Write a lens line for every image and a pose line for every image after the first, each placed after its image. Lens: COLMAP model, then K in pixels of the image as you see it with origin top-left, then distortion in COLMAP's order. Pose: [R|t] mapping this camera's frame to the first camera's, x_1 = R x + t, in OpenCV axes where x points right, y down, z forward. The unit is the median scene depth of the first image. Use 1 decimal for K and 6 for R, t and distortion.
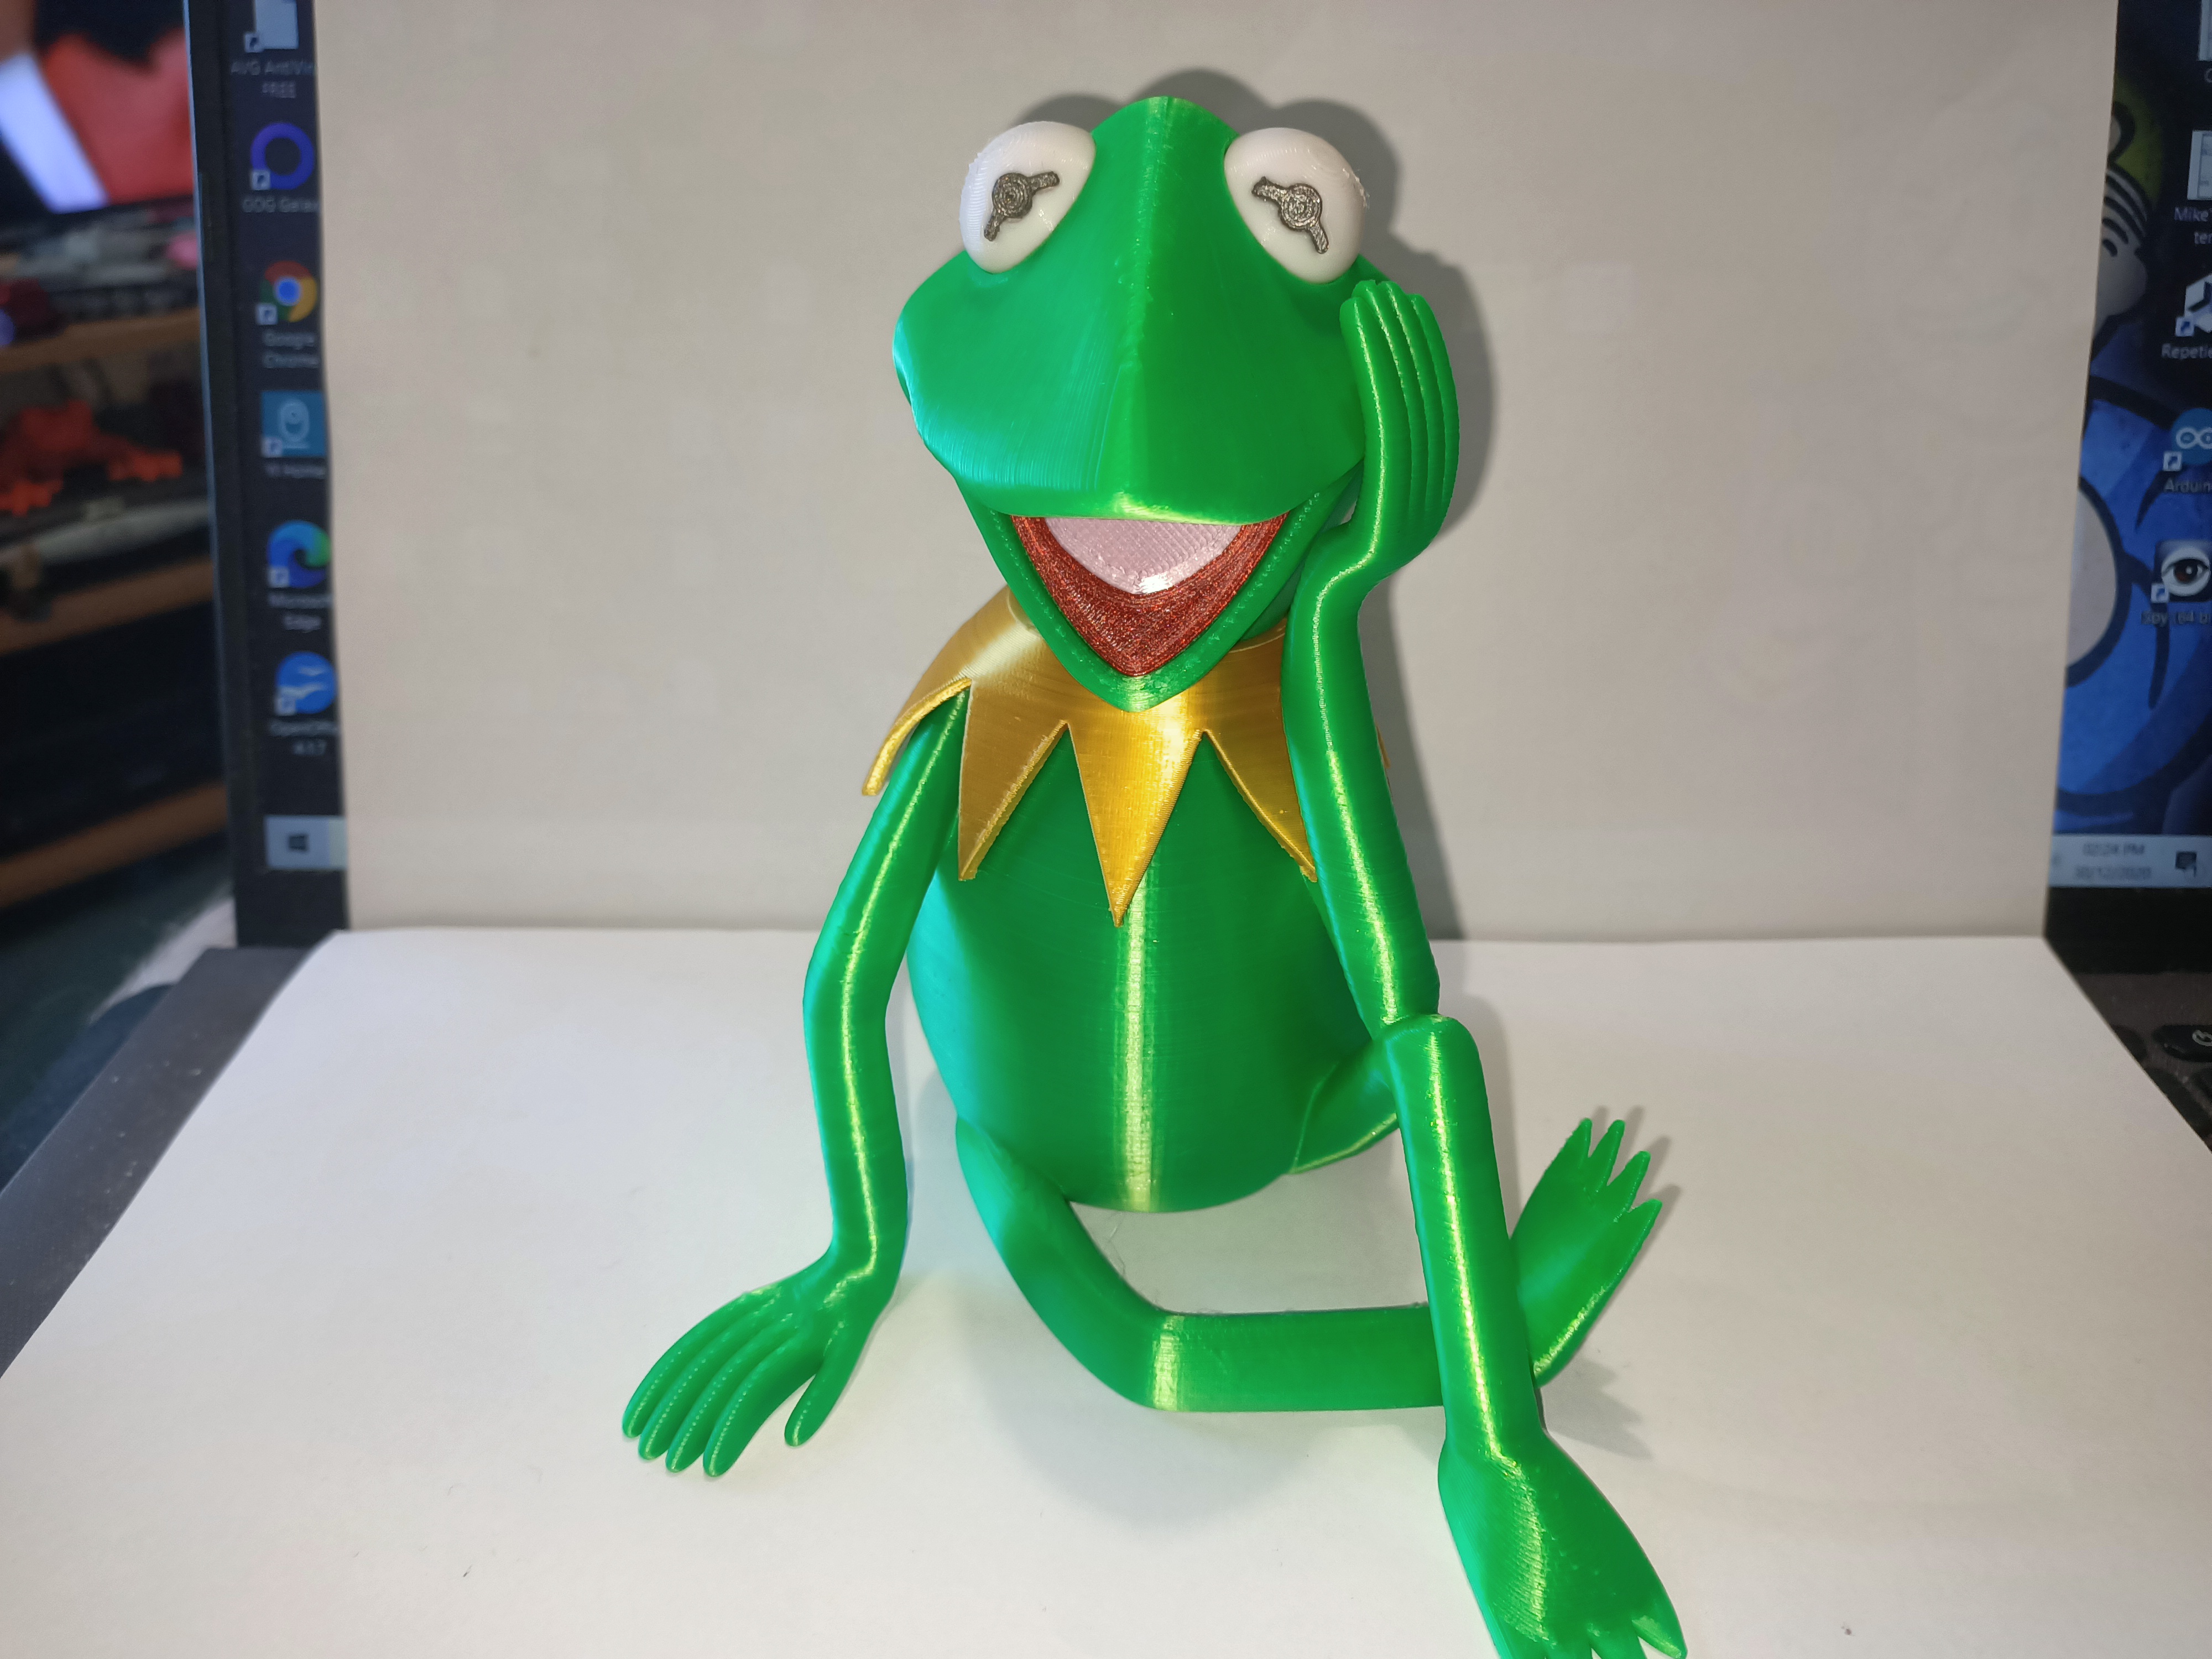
lens RADIAL K [[1665.7, 0, 1106.0], [0, 1665.7, 829.5], [0, 0, 1]] dist [-0.040887, 0.042944]
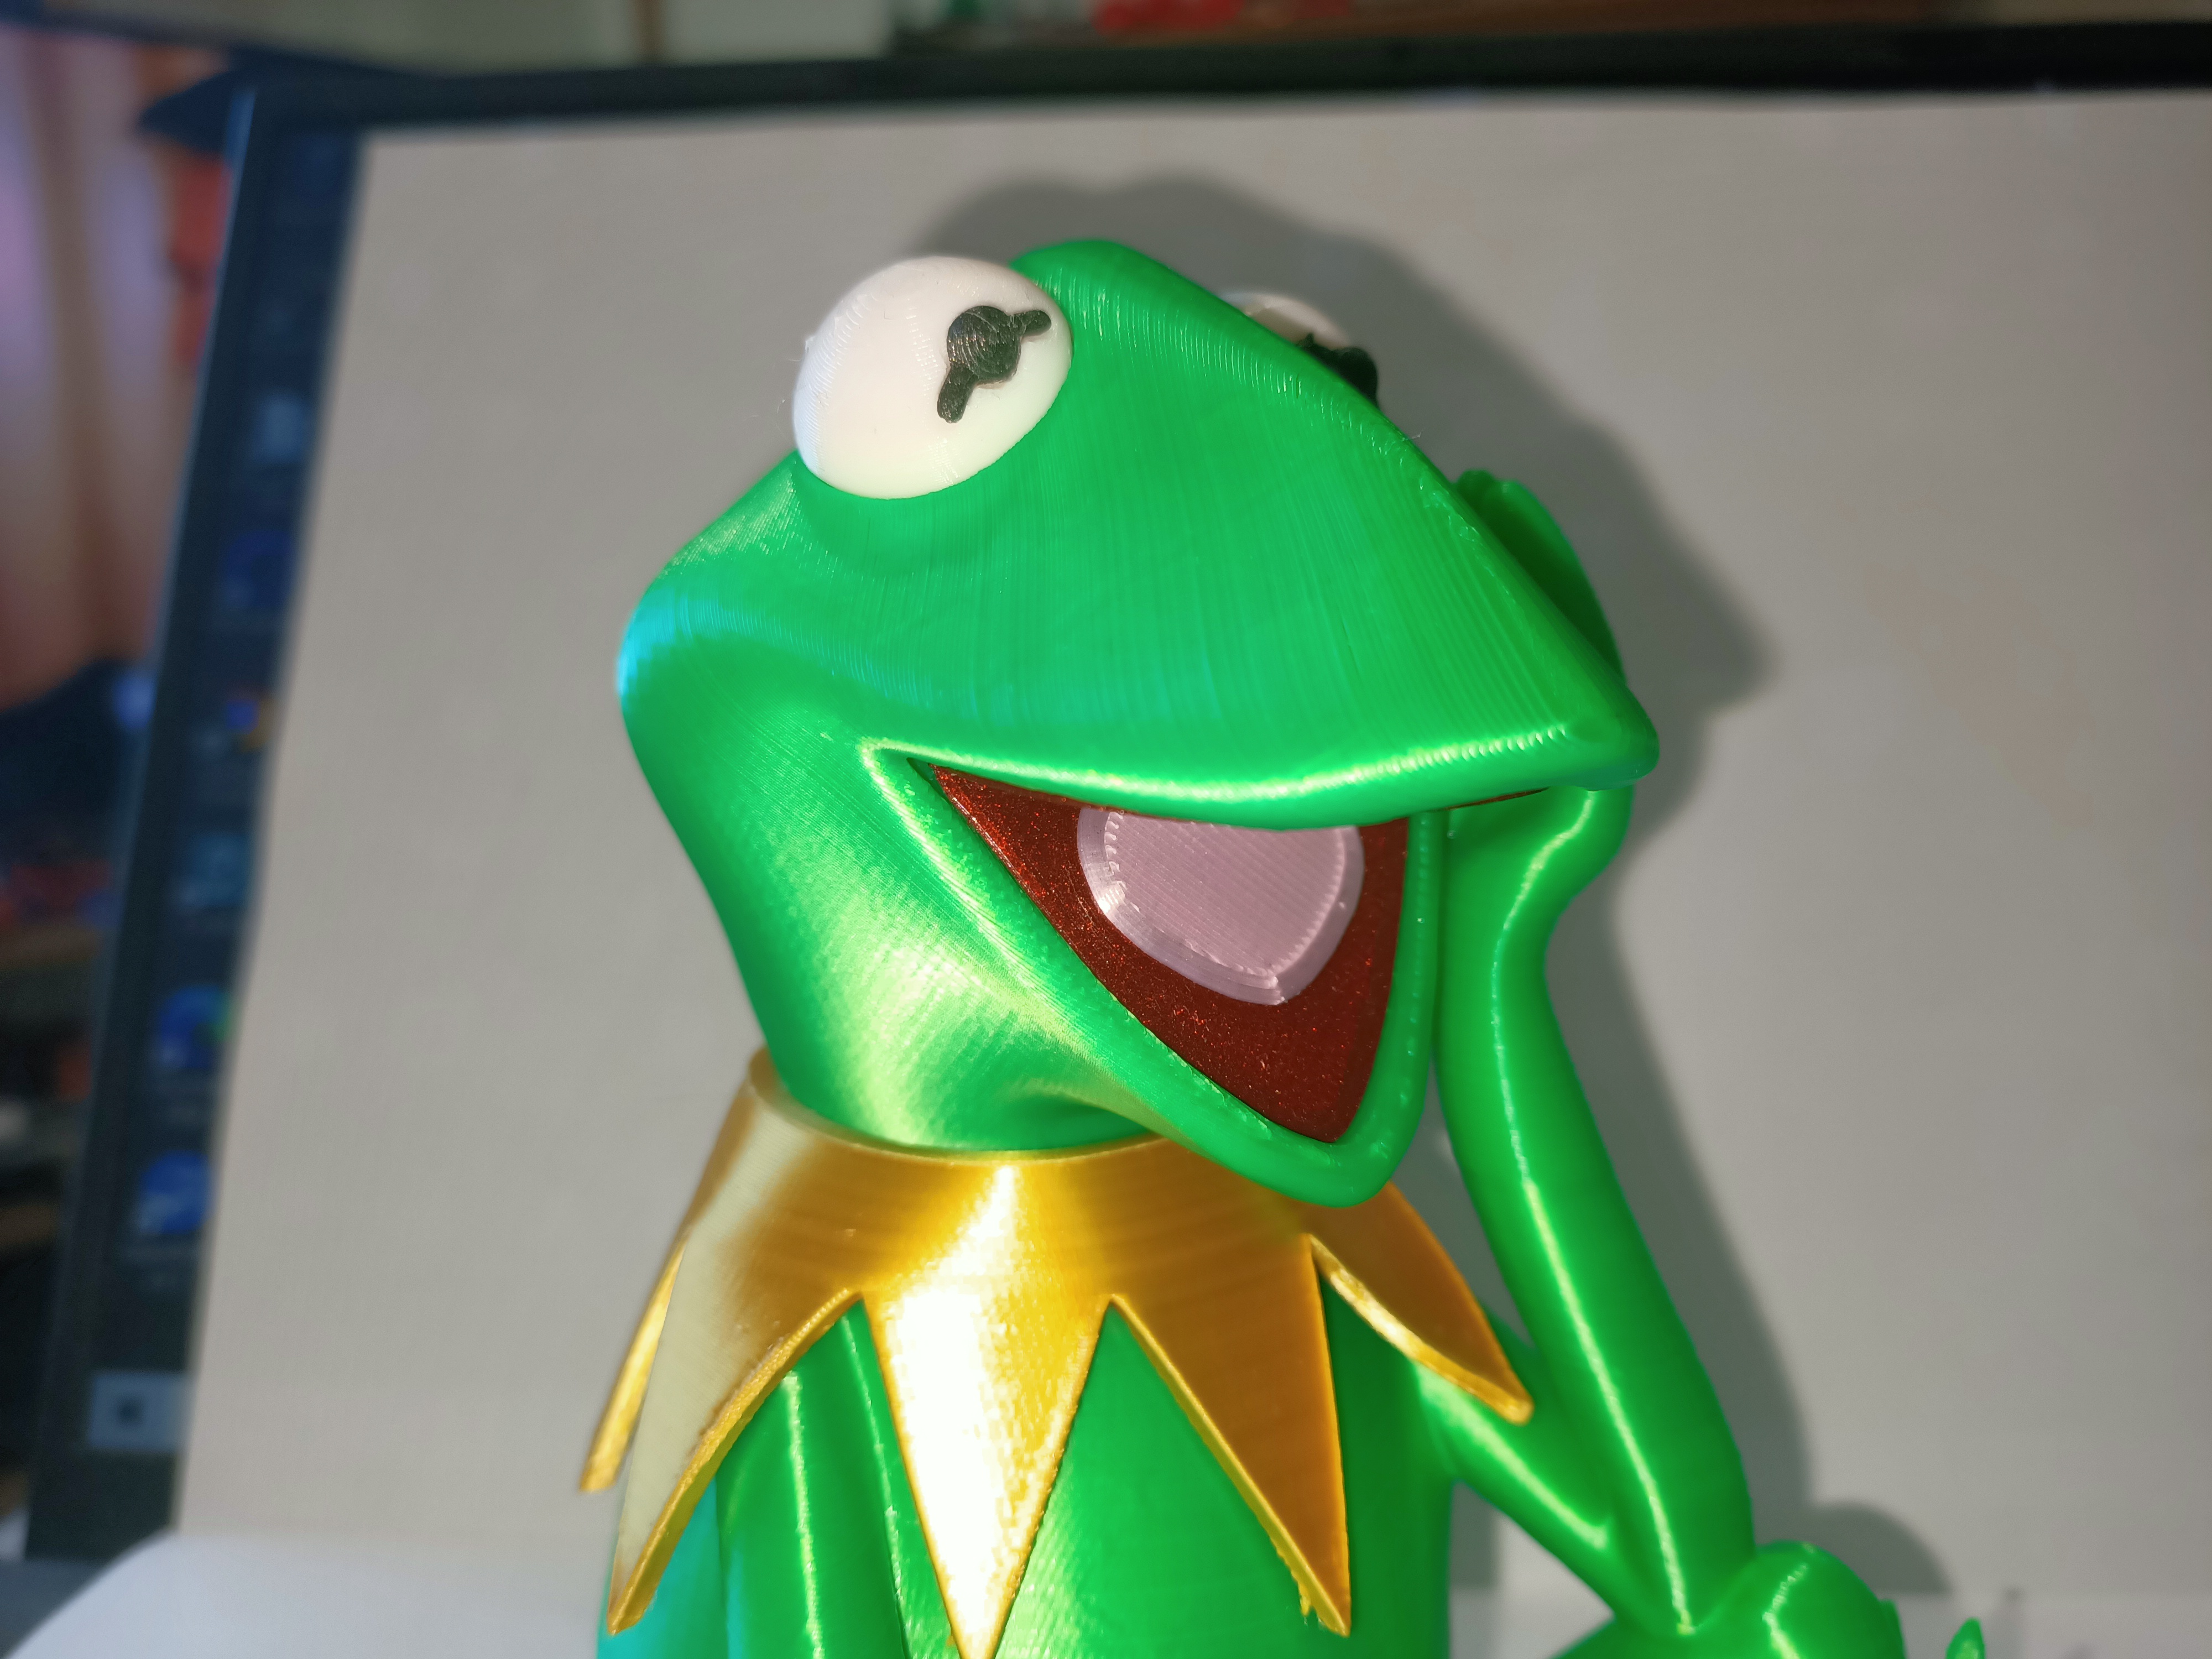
lens RADIAL K [[1646.6, 0, 1106.0], [0, 1646.6, 829.5], [0, 0, 1]] dist [-0.006483, 0.001941]
pose [[0.997910, -0.002935, -0.064548, -0.005411], [-0.021011, 0.929940, -0.367111, 0.024381], [0.061103, 0.367700, 0.927935, 0.264725]]
